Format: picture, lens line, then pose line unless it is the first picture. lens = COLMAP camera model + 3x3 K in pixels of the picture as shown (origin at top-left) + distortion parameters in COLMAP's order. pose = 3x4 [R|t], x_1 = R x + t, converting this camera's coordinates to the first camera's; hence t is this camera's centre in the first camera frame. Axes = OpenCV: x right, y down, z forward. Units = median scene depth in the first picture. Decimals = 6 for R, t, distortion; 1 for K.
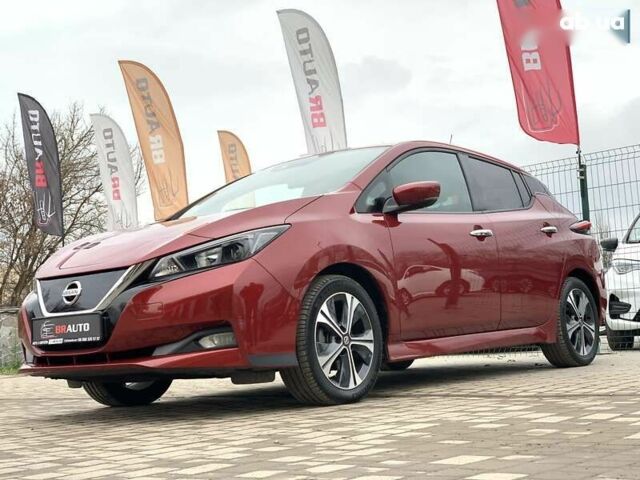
lens RADIAL K [[954.6, 0, 324.4], [0, 954.6, 238.8], [0, 0, 1]] dist [0.180938, -0.688876]
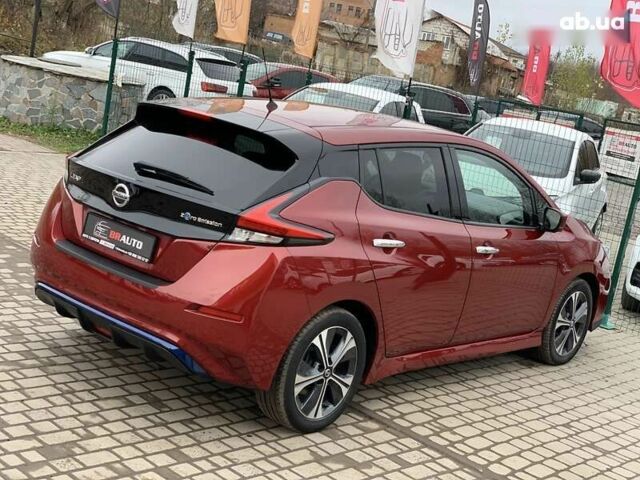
lens RADIAL K [[954.6, 0, 324.4], [0, 954.6, 238.8], [0, 0, 1]] dist [0.180938, -0.688876]
pose [[0.970016, 0.242896, -0.008452, -0.020526], [-0.231863, 0.935261, 0.267446, -0.293861], [0.072866, -0.257467, 0.963536, 0.065821]]
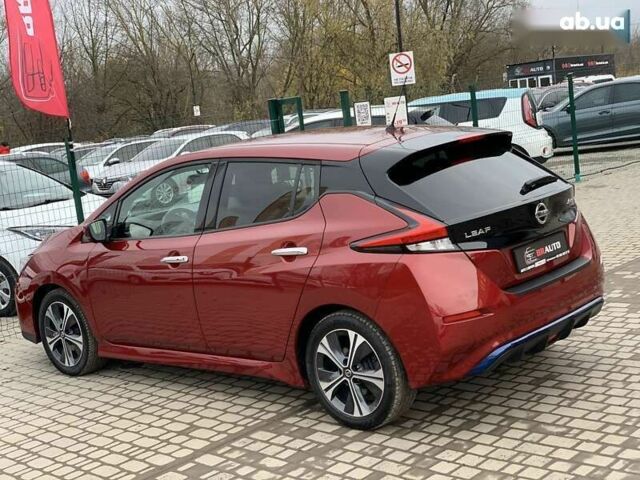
lens RADIAL K [[956.2, 0, 320.0], [0, 956.2, 240.0], [0, 0, 1]] dist [0.178631, -0.672737]
pose [[0.086775, -0.093504, 0.991830, -1.339616], [0.025103, 0.995475, 0.091651, -0.101204], [-0.995912, 0.016945, 0.088729, 1.157797]]
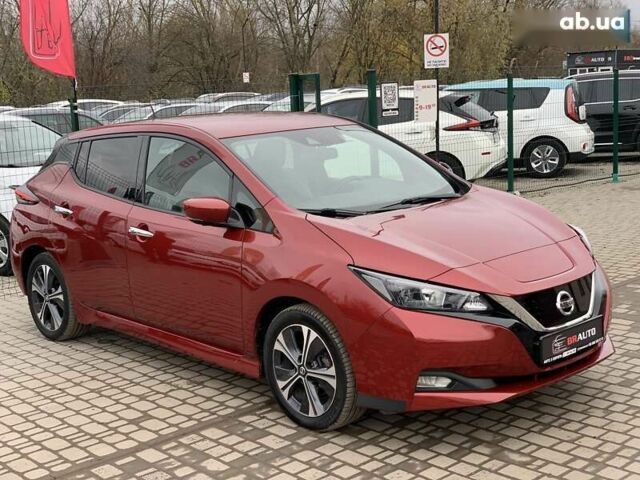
lens RADIAL K [[958.1, 0, 321.8], [0, 958.1, 240.0], [0, 0, 1]] dist [0.158600, -0.590638]
pose [[0.142498, -0.111774, 0.983464, -1.258502], [-0.050076, 0.991517, 0.119945, -0.117227], [-0.988528, -0.066340, 0.135692, 1.081071]]
